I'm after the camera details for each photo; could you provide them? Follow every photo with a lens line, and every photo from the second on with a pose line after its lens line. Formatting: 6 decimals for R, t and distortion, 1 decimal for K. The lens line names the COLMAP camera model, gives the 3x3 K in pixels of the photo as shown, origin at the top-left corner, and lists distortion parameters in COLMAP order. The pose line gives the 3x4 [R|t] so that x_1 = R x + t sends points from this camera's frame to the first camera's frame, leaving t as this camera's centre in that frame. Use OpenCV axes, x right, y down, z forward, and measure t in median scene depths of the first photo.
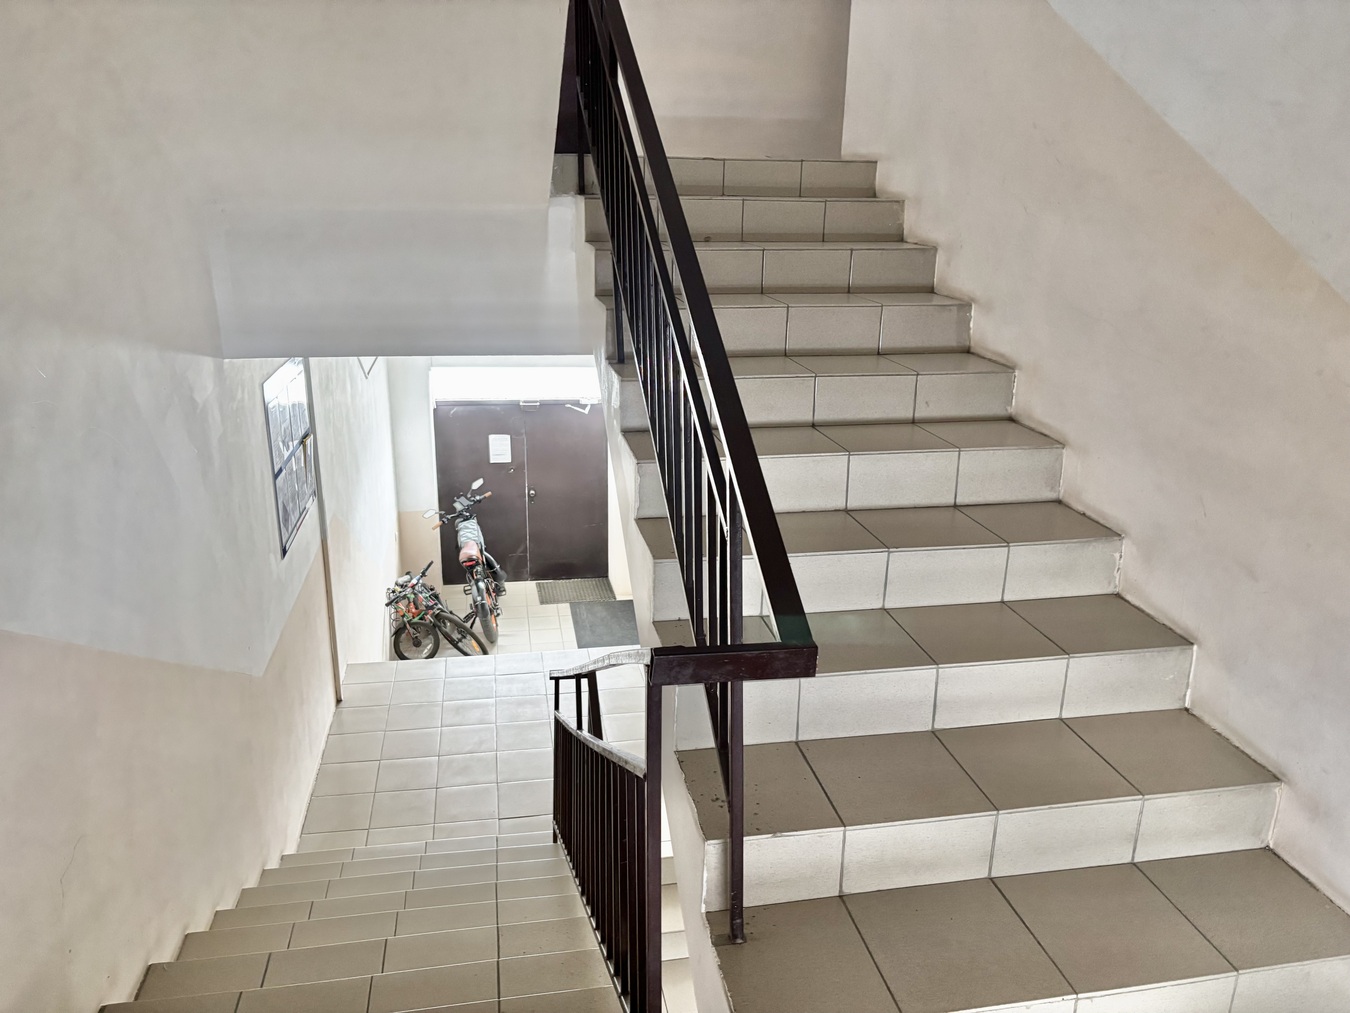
lens RADIAL K [[1022.1, 0, 681.8], [0, 1022.1, 514.3], [0, 0, 1]] dist [0.003130, -0.002903]
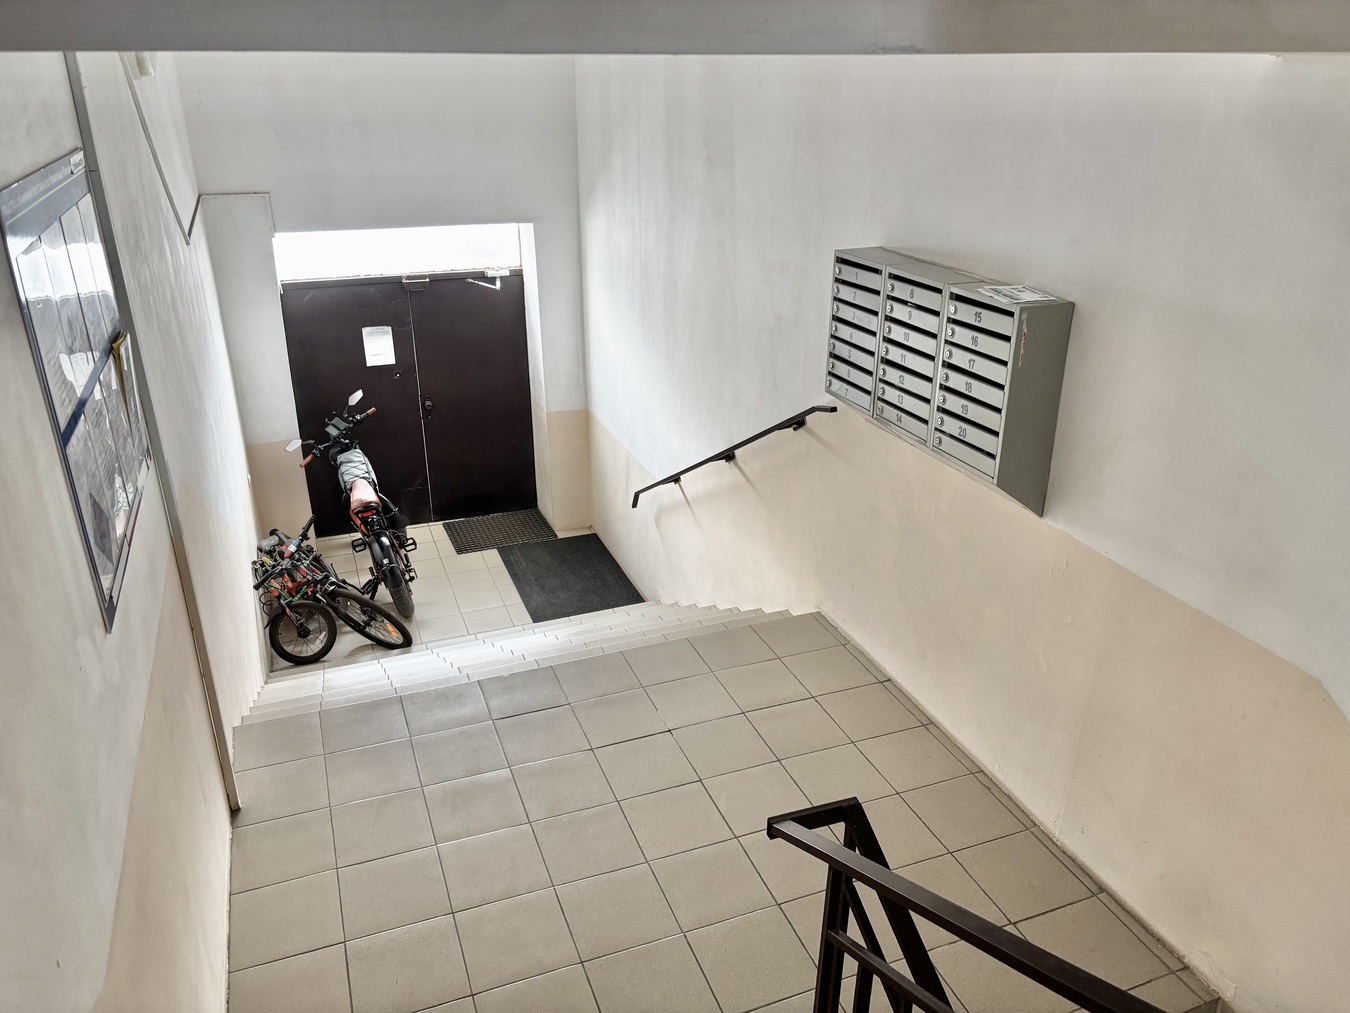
lens RADIAL K [[1043.4, 0, 672.1], [0, 1043.4, 525.8], [0, 0, 1]] dist [0.002867, -0.000325]
pose [[0.985392, -0.089292, 0.145015, -0.101428], [0.071435, 0.989708, 0.123997, -0.016781], [-0.154595, -0.111827, 0.981629, 0.251650]]
